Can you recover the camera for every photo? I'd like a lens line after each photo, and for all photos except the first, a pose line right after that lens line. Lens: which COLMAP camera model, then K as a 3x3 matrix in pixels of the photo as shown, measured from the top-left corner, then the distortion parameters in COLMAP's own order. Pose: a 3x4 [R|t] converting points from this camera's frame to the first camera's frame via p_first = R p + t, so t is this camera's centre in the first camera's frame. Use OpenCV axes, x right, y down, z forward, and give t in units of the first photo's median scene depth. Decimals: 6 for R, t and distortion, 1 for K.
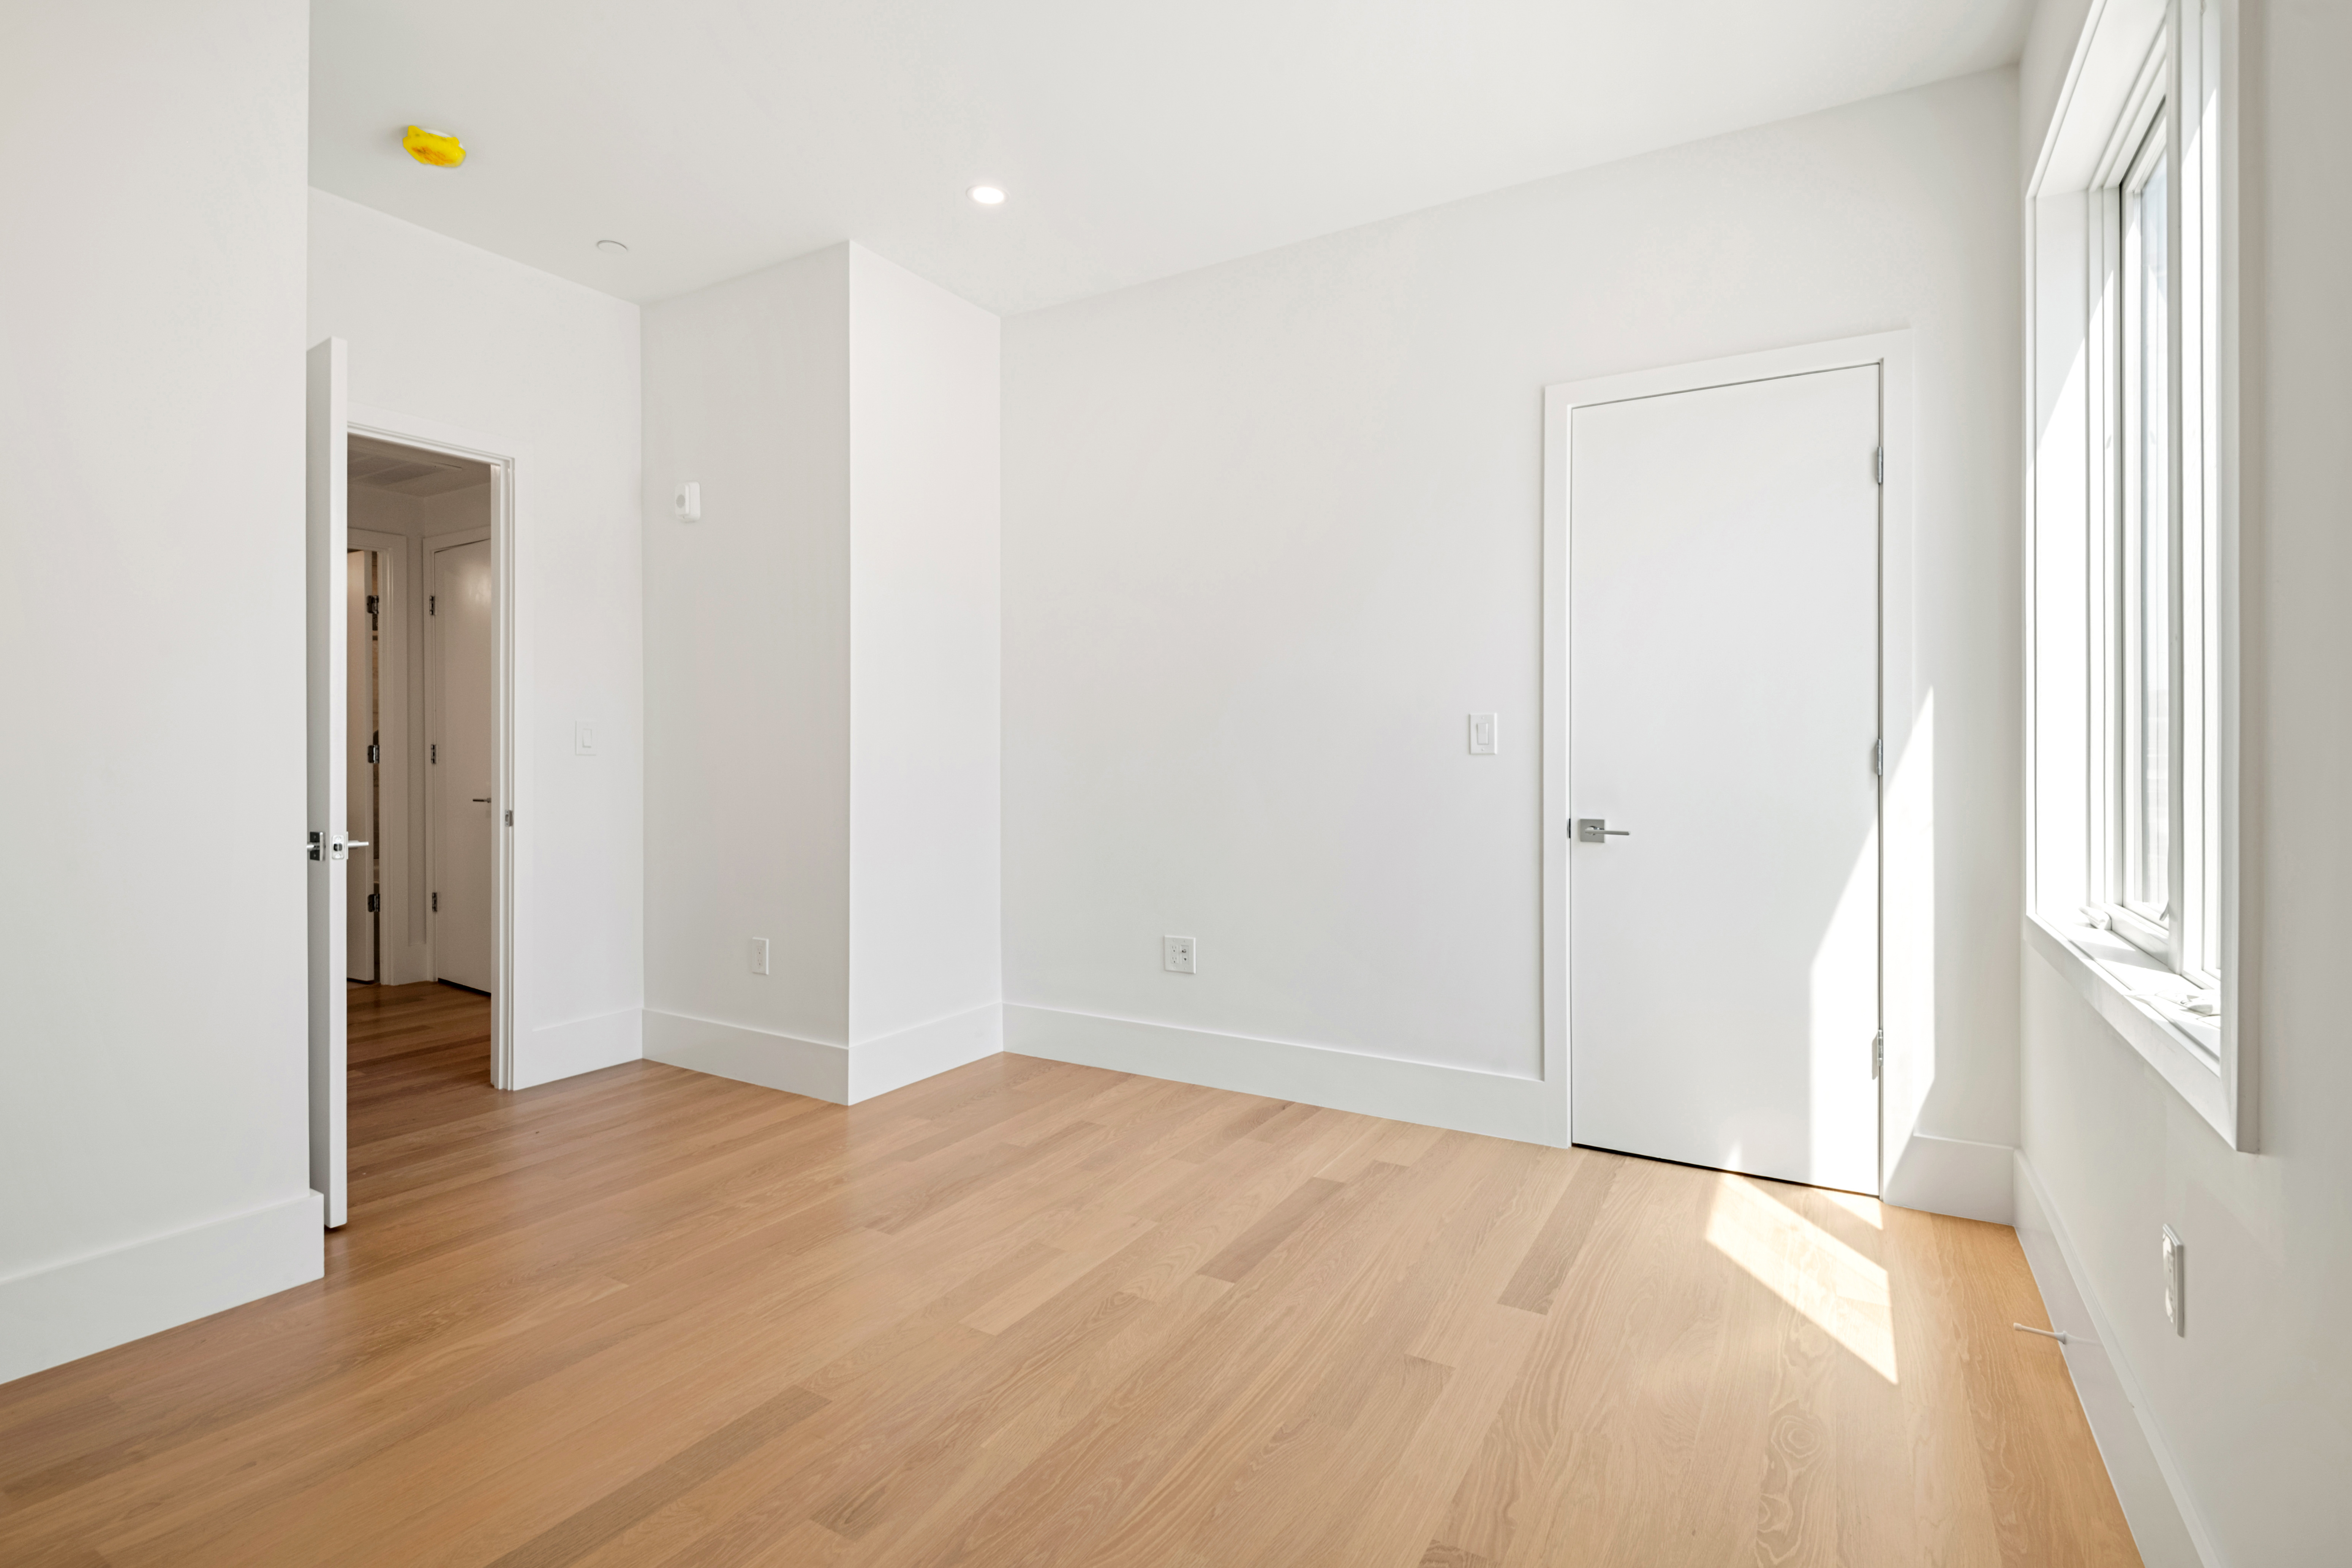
lens RADIAL K [[1088.4, 0, 1190.7], [0, 1088.4, 762.0], [0, 0, 1]] dist [0.002194, -0.012693]
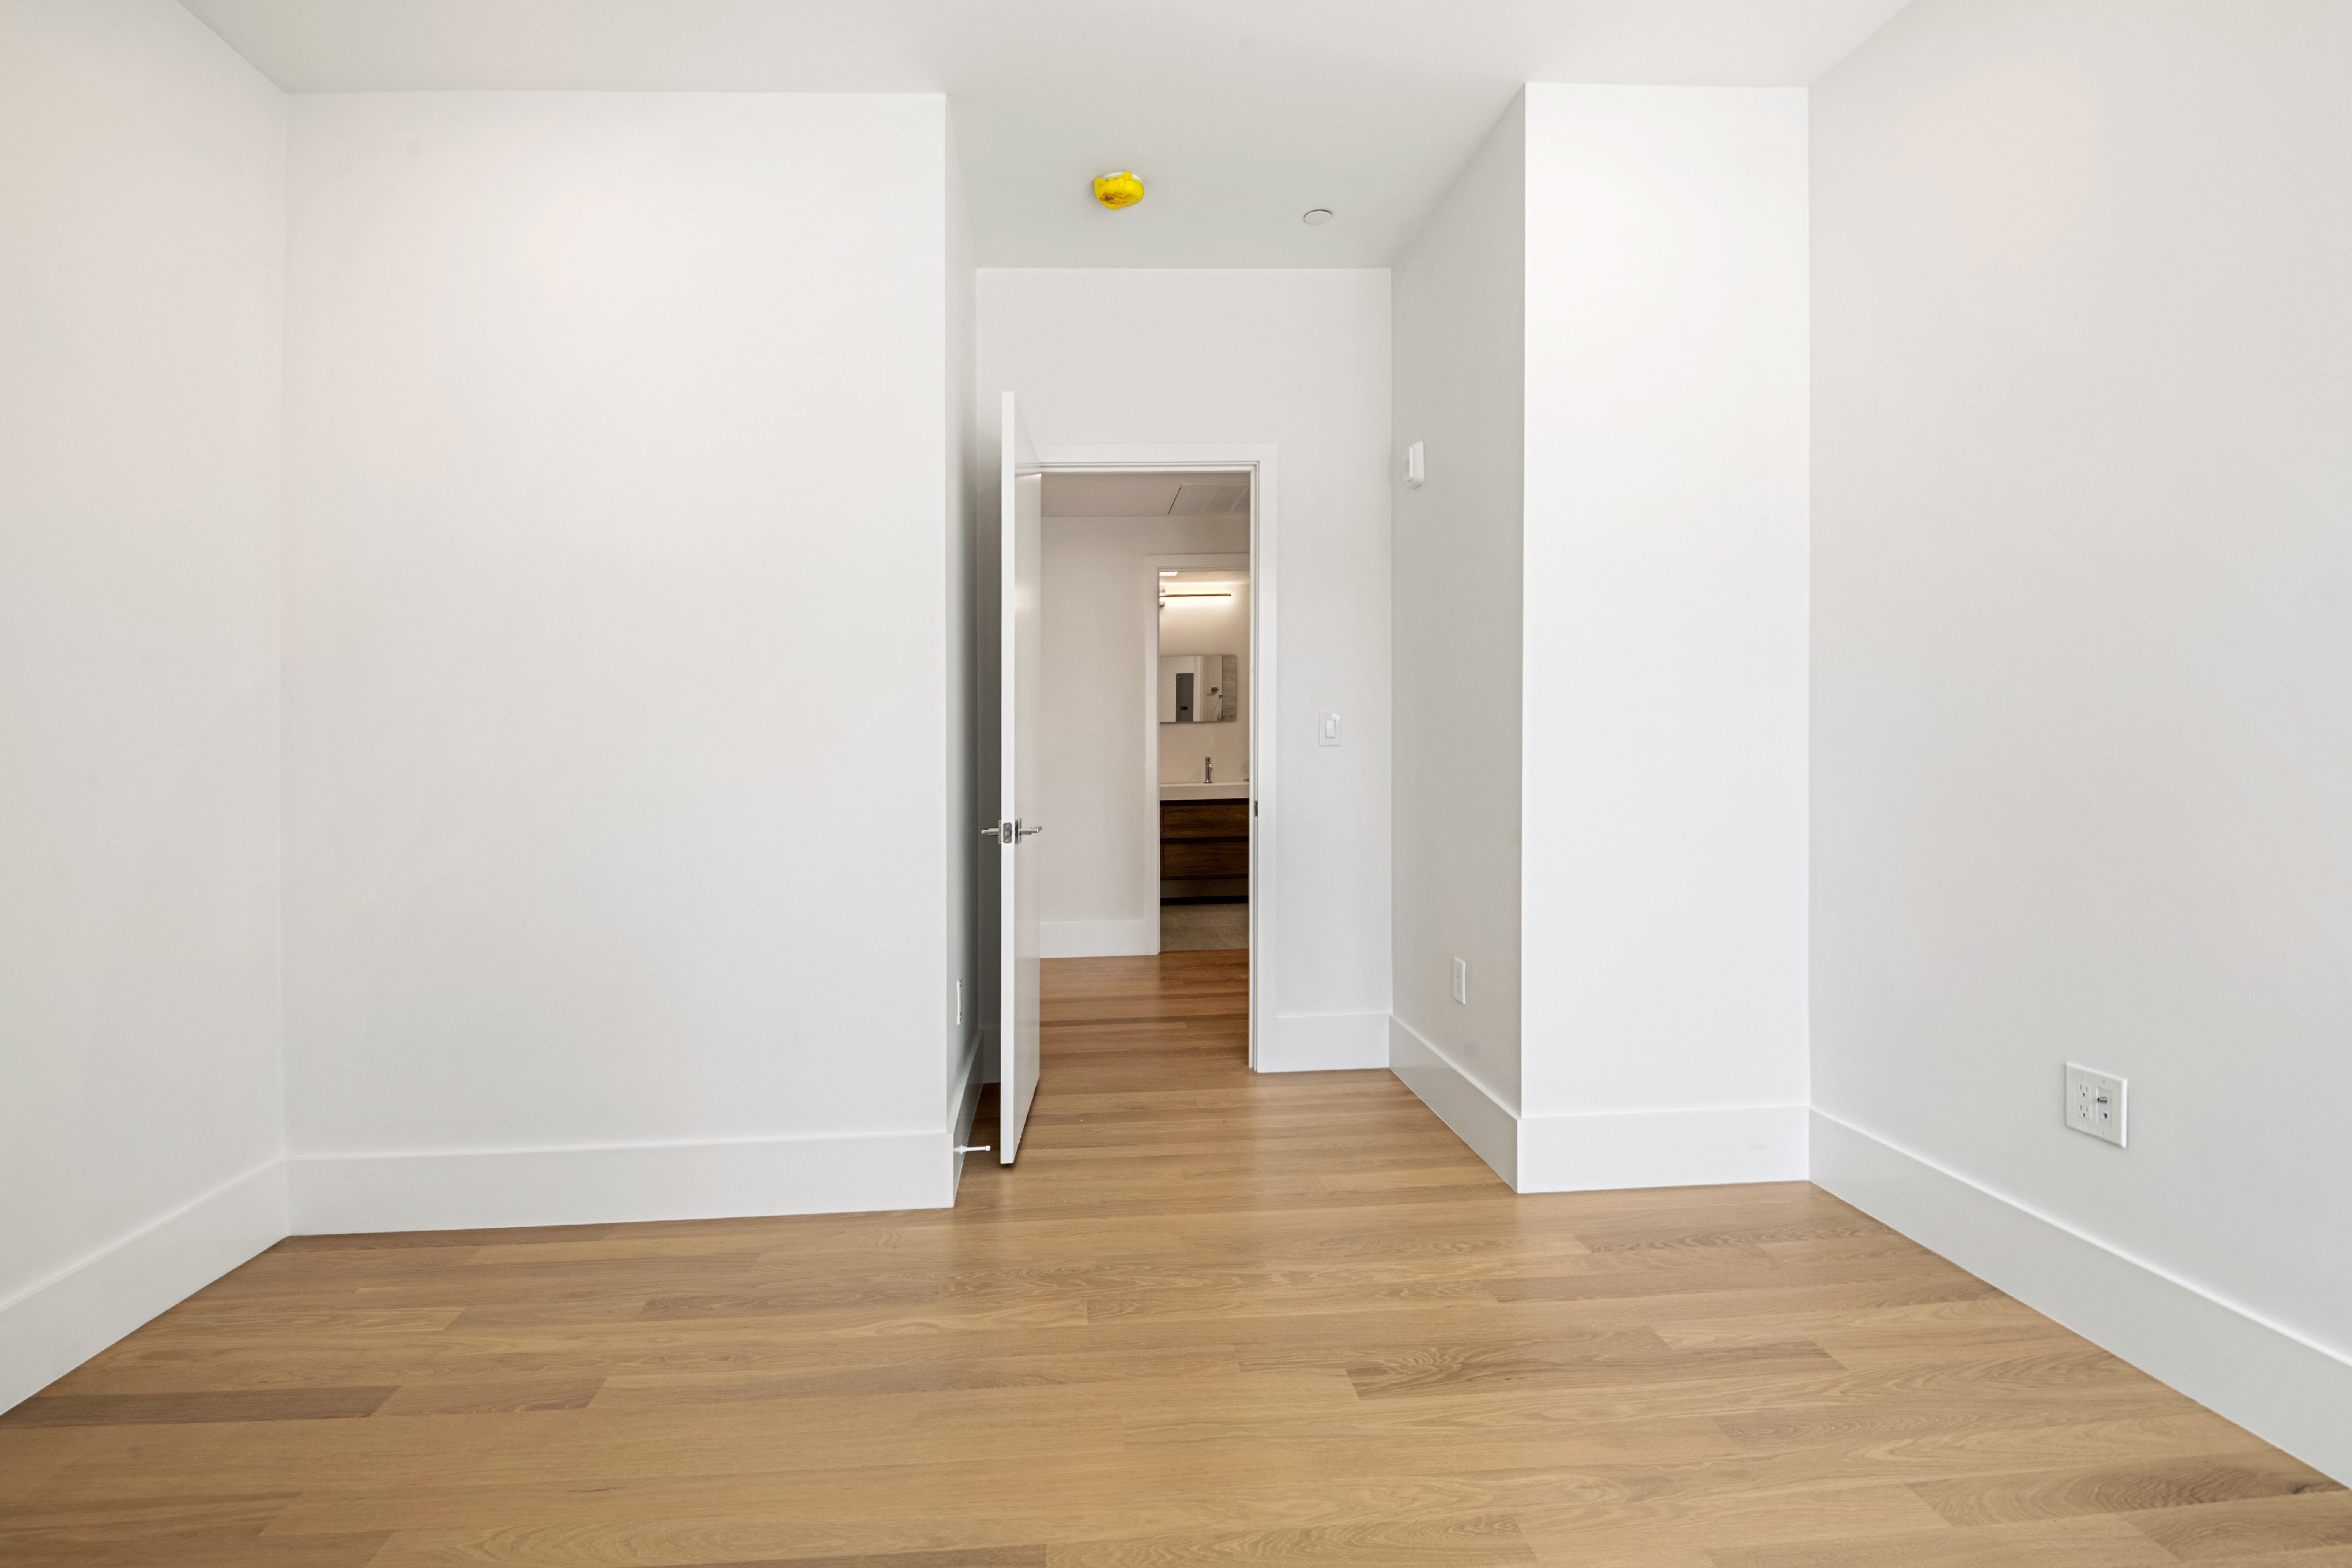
lens RADIAL K [[1109.1, 0, 1157.3], [0, 1109.1, 745.5], [0, 0, 1]] dist [0.028841, -0.031730]
pose [[0.561843, -0.010572, -0.827176, 0.230172], [0.015626, 0.999876, -0.002166, -0.008420], [0.827096, -0.011708, 0.561939, 0.380999]]
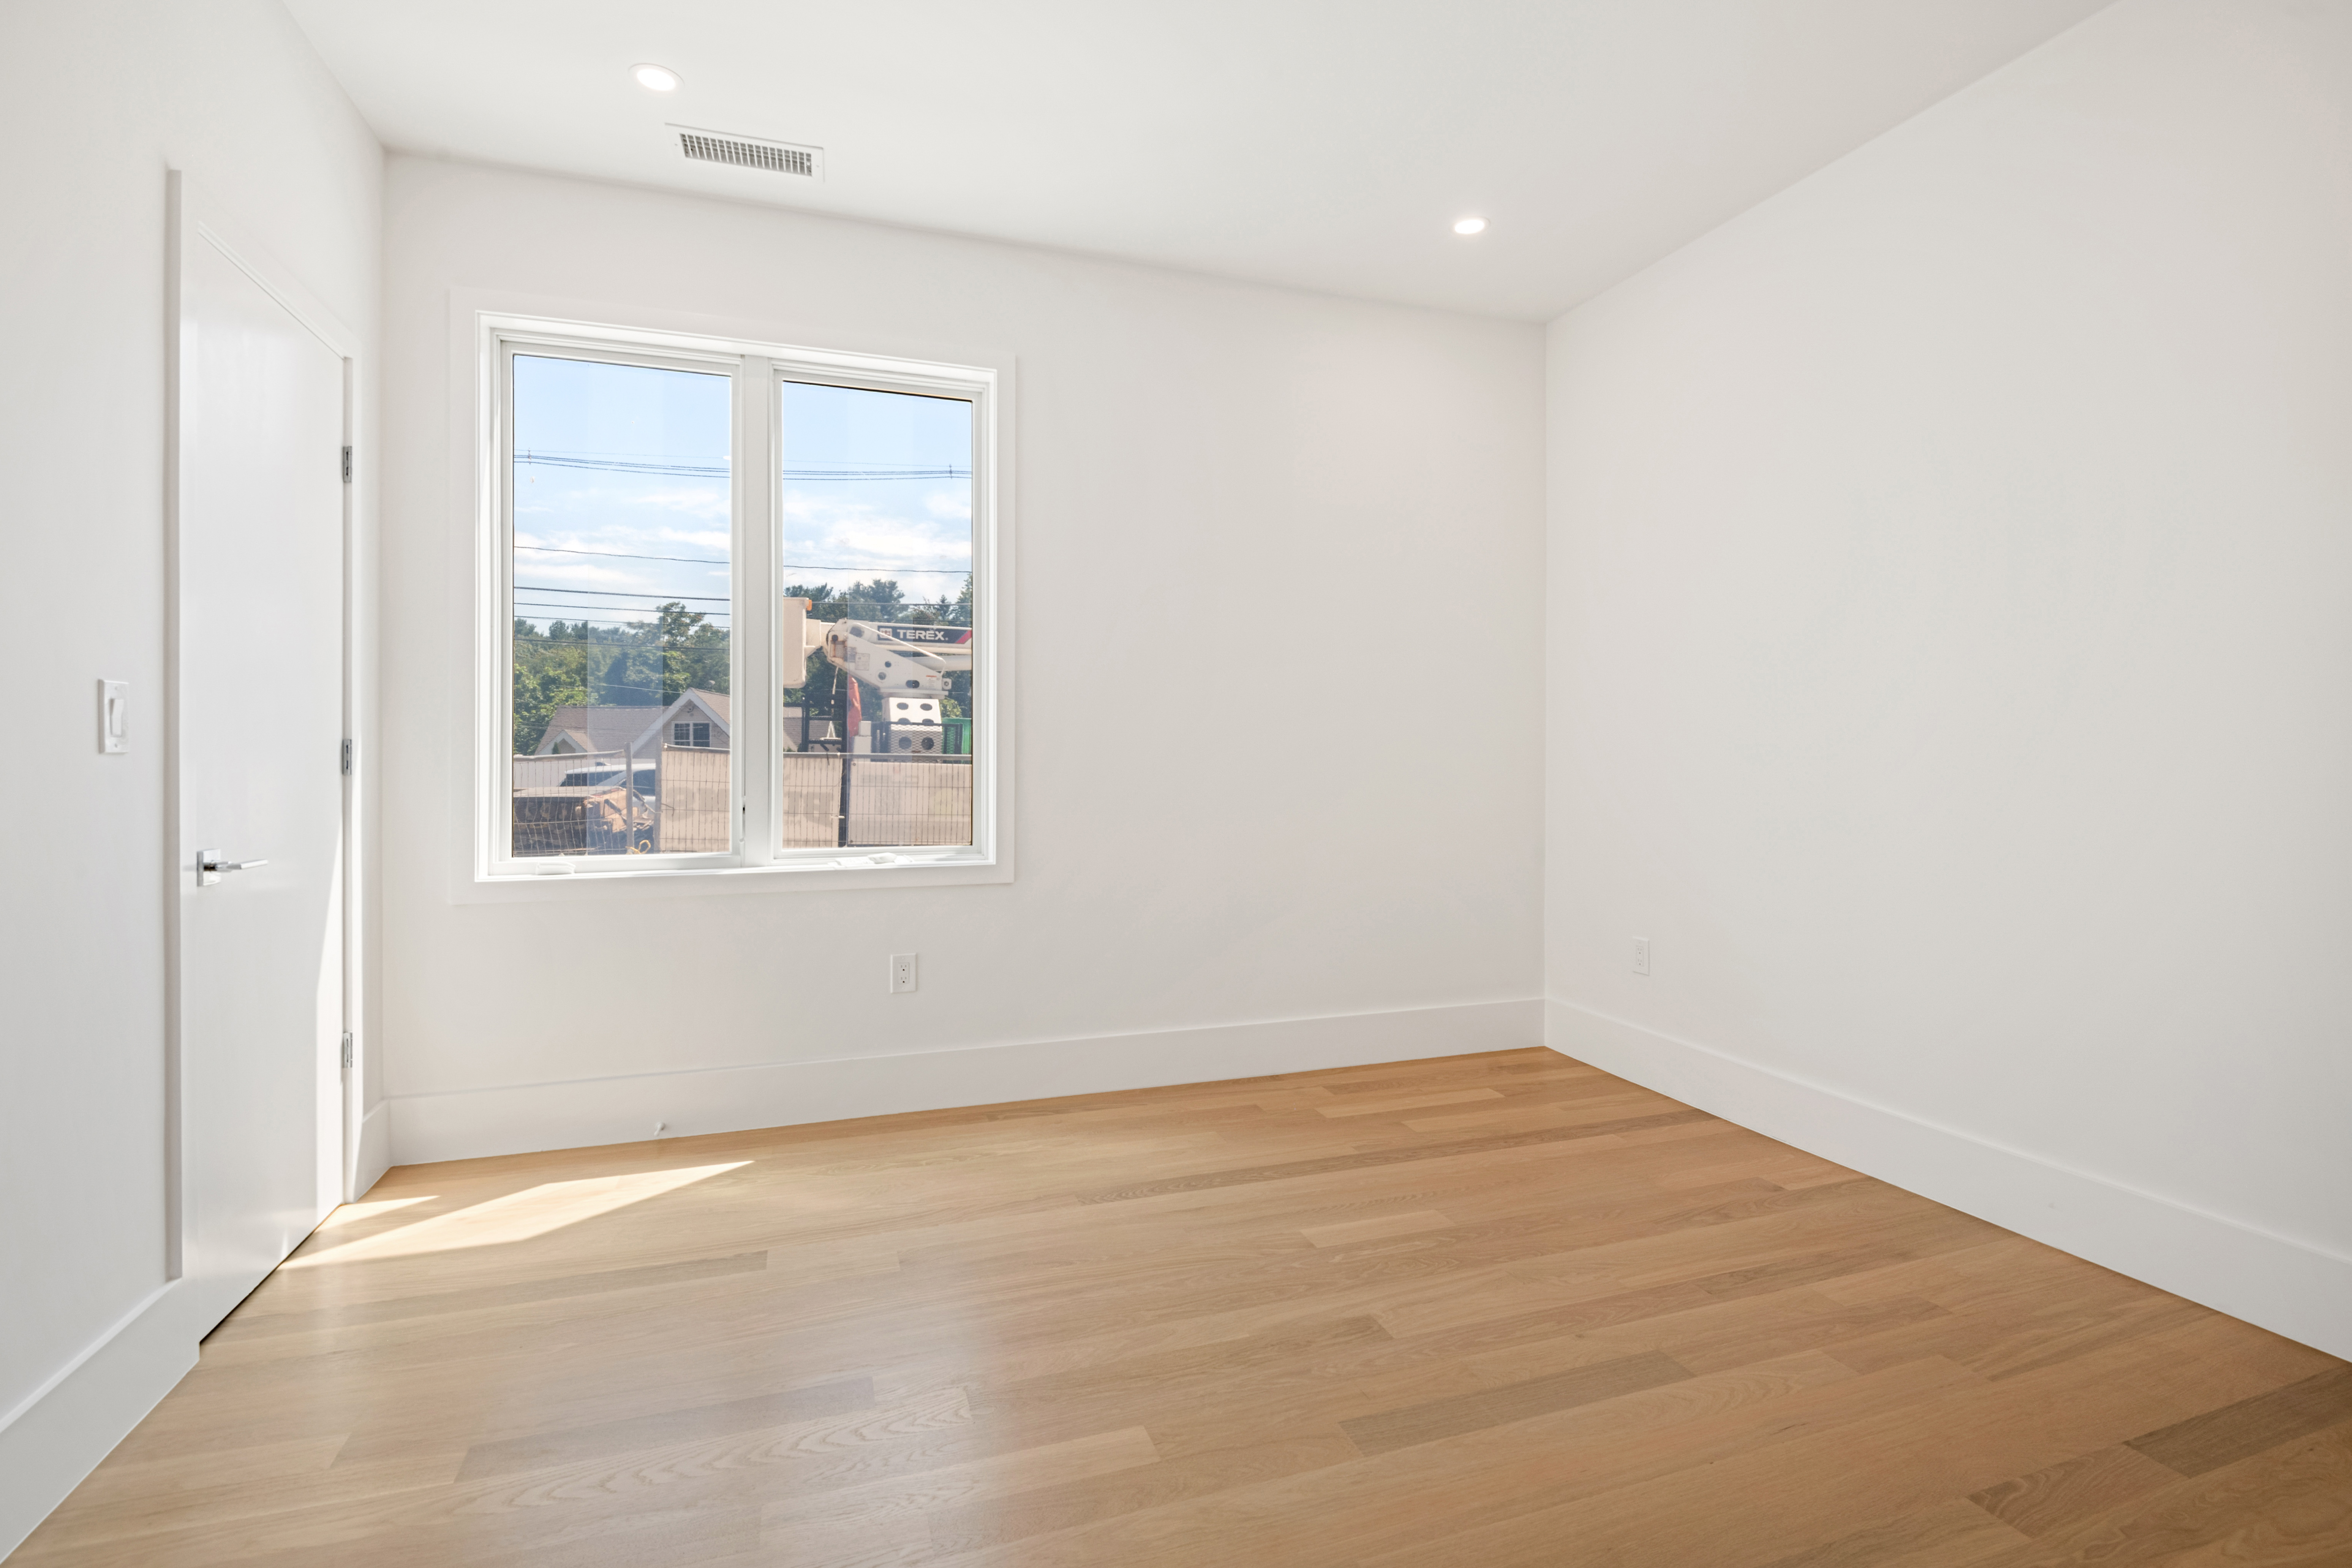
lens RADIAL K [[1109.1, 0, 1157.3], [0, 1109.1, 745.5], [0, 0, 1]] dist [0.028841, -0.031730]
pose [[-0.747603, 0.006301, 0.664116, -0.531775], [0.000625, 0.999961, -0.008784, -0.006933], [-0.664146, -0.006152, -0.747578, 1.127193]]
